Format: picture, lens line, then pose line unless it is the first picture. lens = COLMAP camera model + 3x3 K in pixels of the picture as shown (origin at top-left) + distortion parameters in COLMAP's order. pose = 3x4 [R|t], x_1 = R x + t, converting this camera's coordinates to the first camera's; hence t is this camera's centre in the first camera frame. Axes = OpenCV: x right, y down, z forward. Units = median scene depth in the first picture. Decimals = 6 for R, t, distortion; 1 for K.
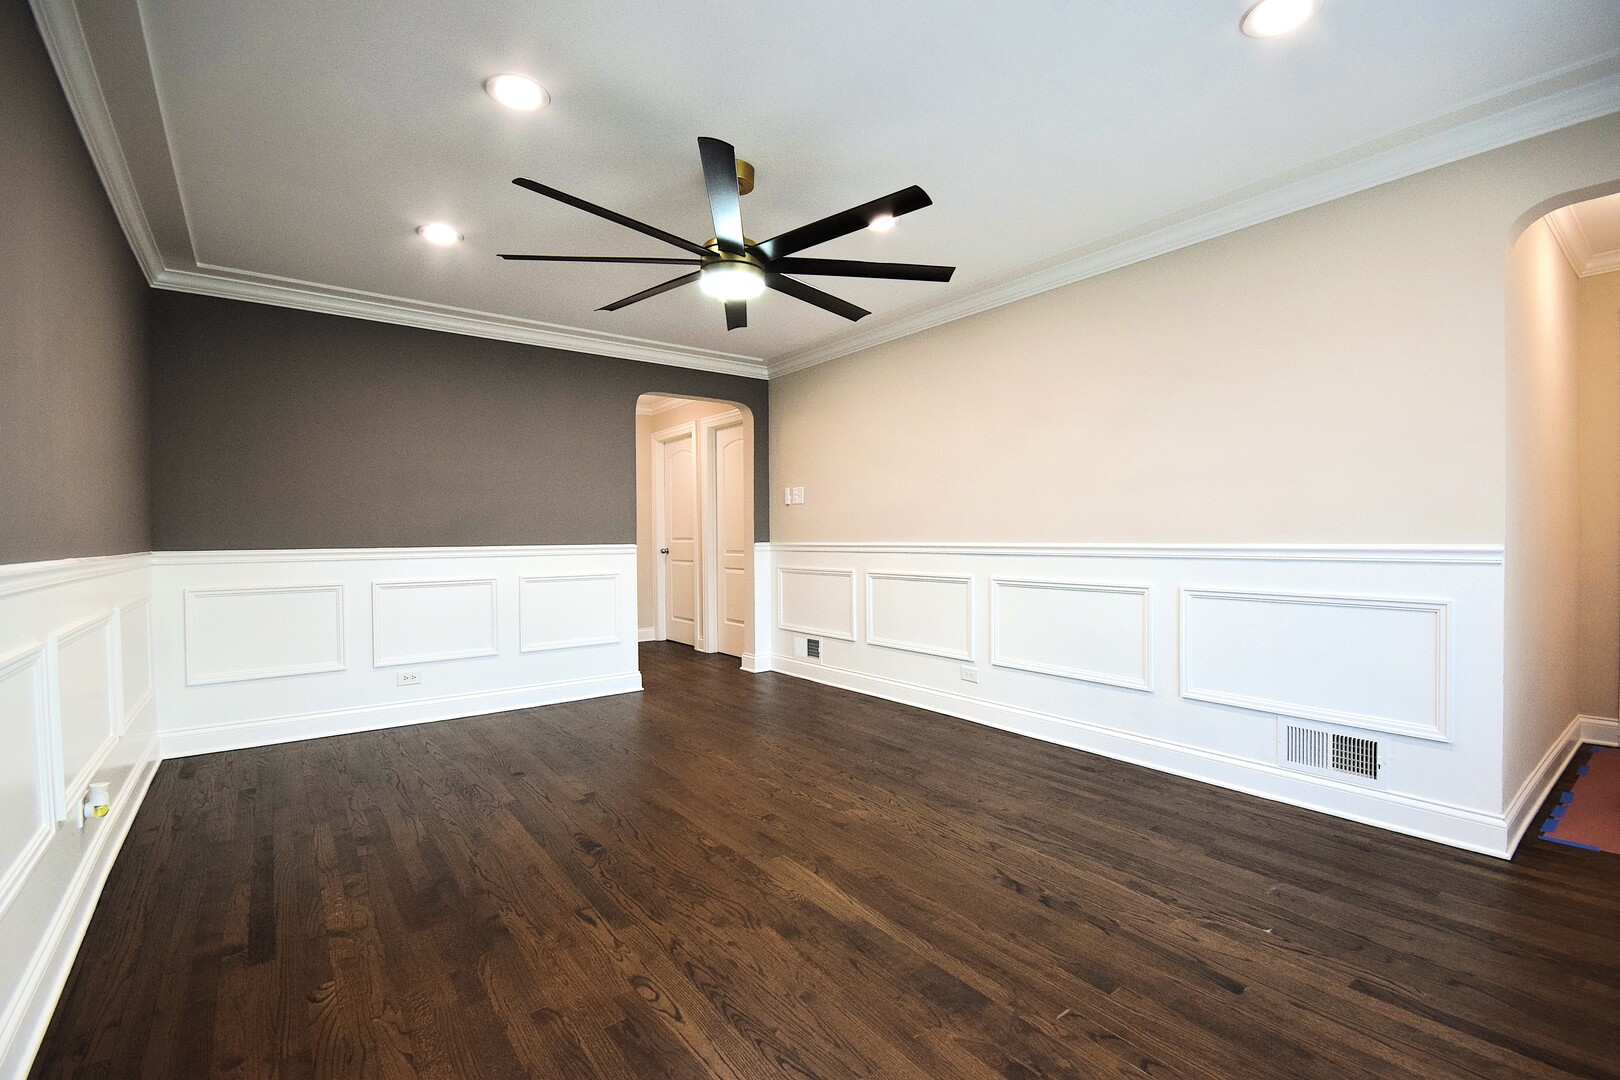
lens RADIAL K [[707.9, 0, 806.9], [0, 707.9, 541.1], [0, 0, 1]] dist [-0.000550, -0.009095]
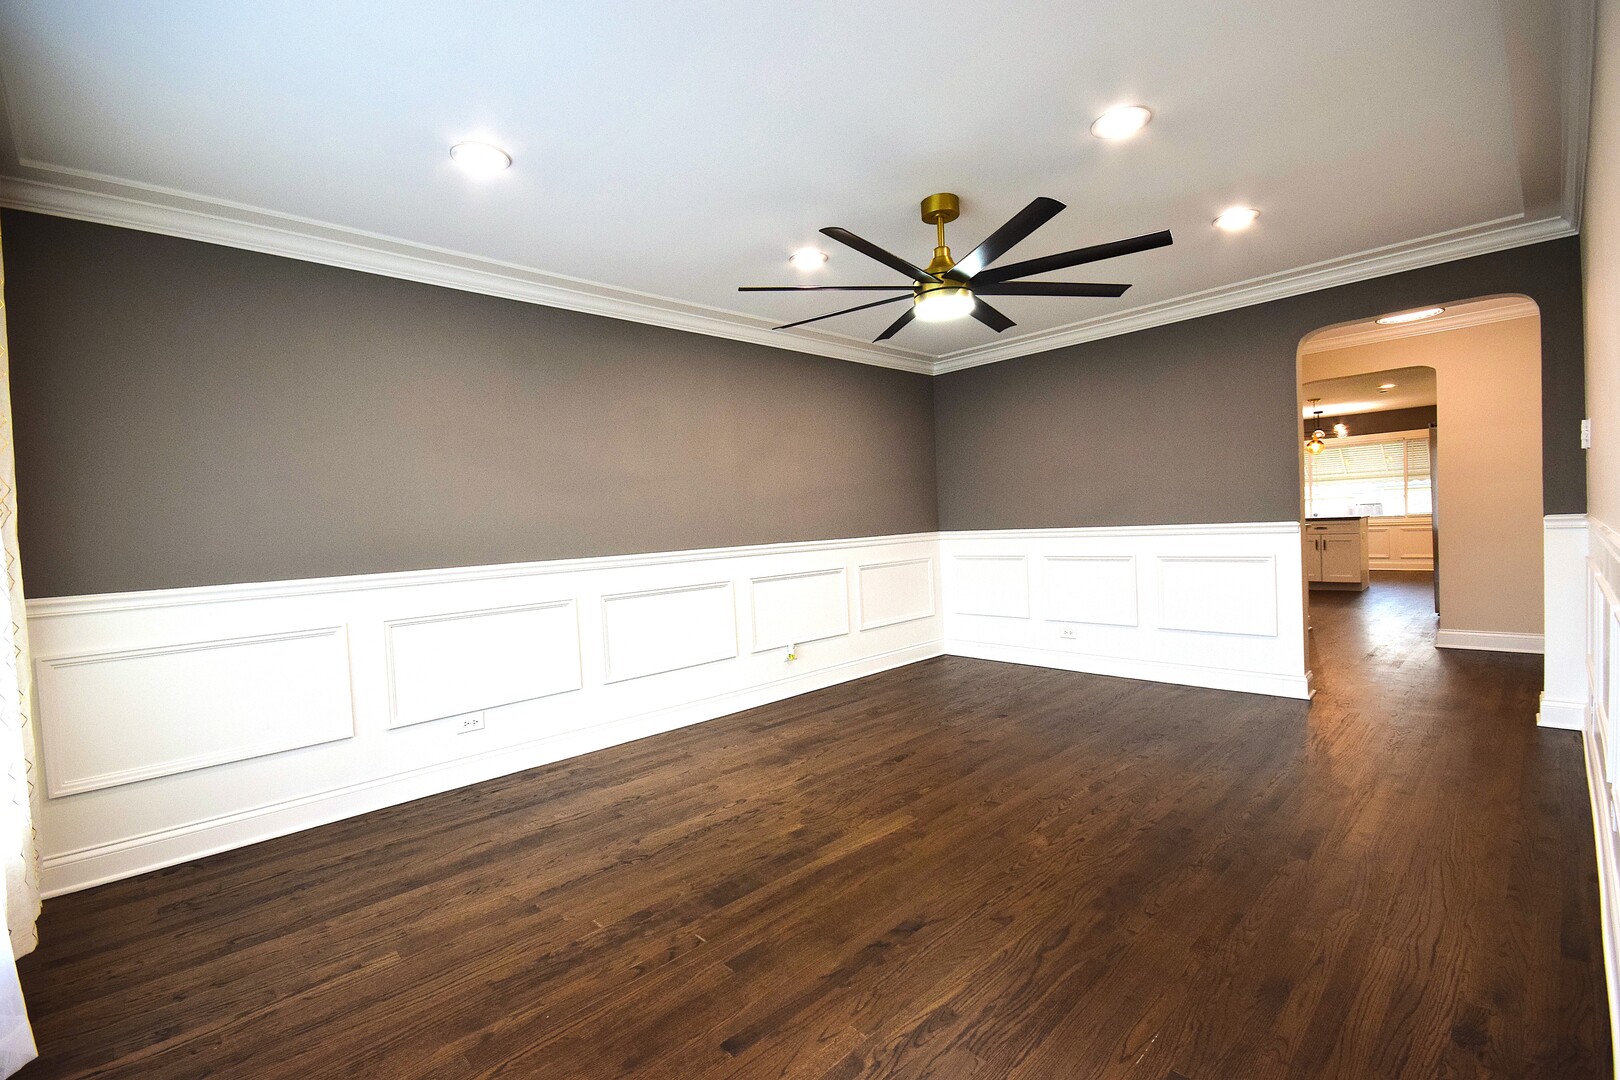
lens RADIAL K [[707.9, 0, 806.9], [0, 707.9, 541.1], [0, 0, 1]] dist [-0.000550, -0.009095]
pose [[0.112186, 0.029817, -0.993240, 0.992153], [0.042497, 0.998491, 0.034775, -0.049728], [0.992778, -0.046111, 0.110750, 0.658076]]
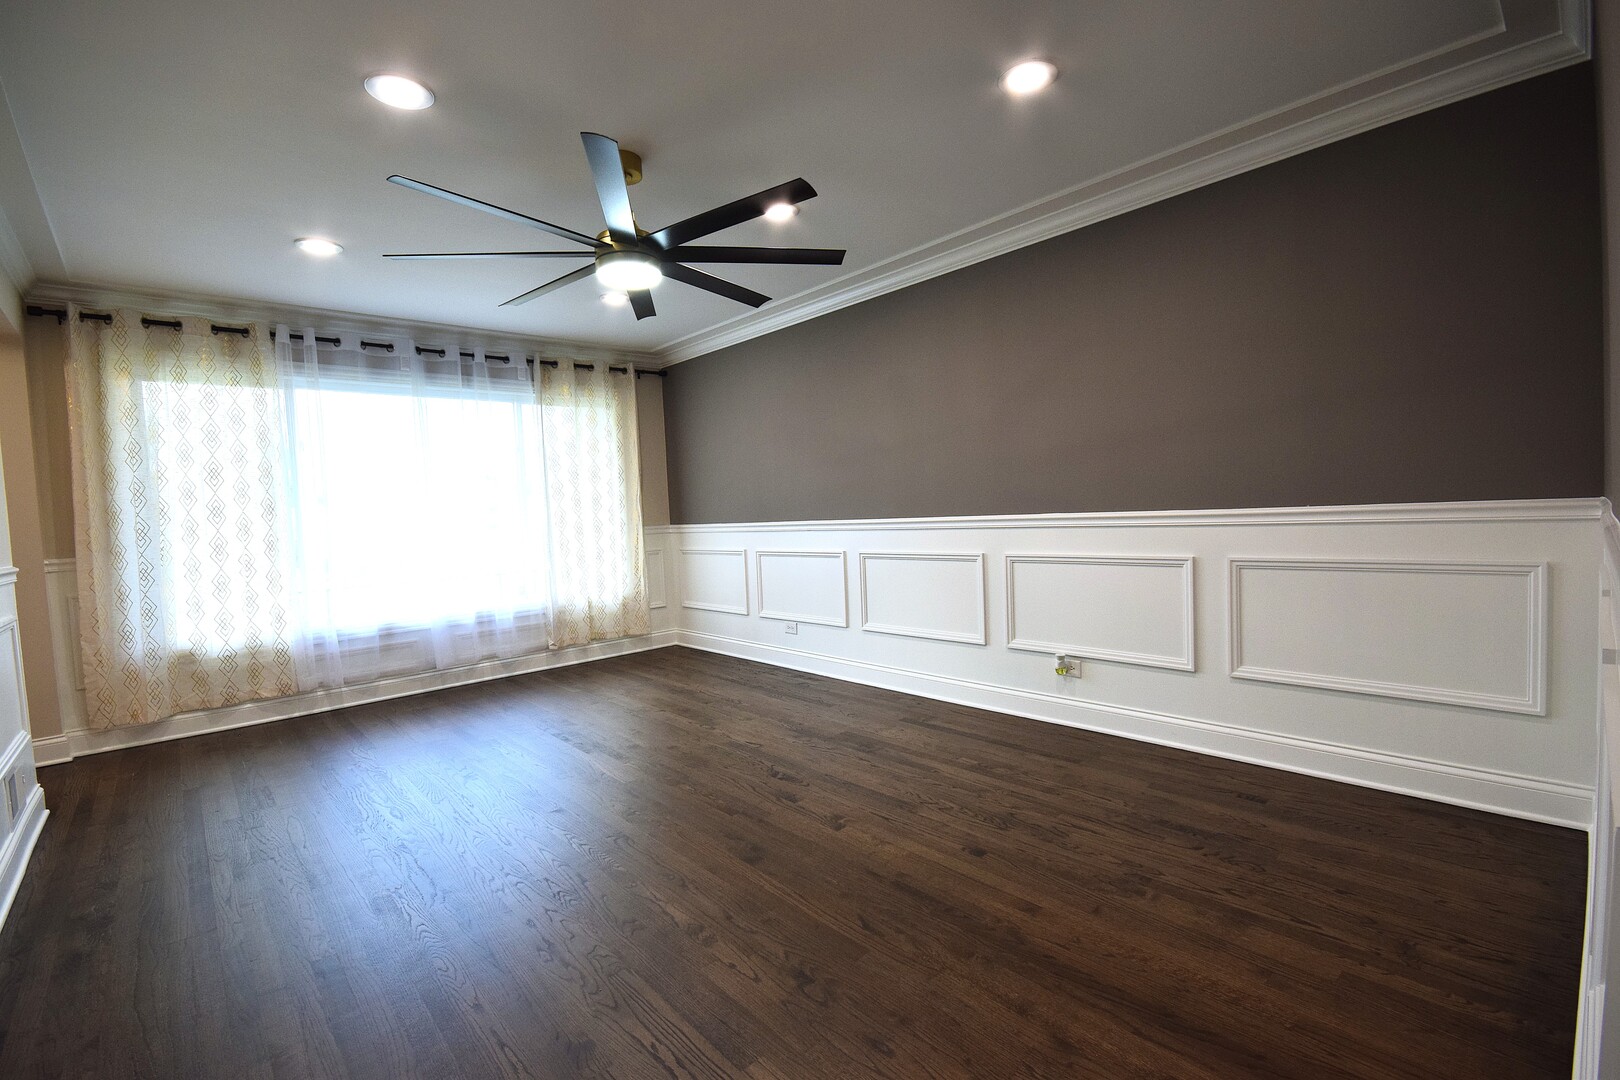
lens RADIAL K [[707.9, 0, 806.9], [0, 707.9, 541.1], [0, 0, 1]] dist [-0.000550, -0.009095]
pose [[-0.994826, 0.058386, -0.083142, -0.251363], [0.054650, 0.997421, 0.046524, -0.017890], [0.085644, 0.041739, -0.995451, 2.067937]]
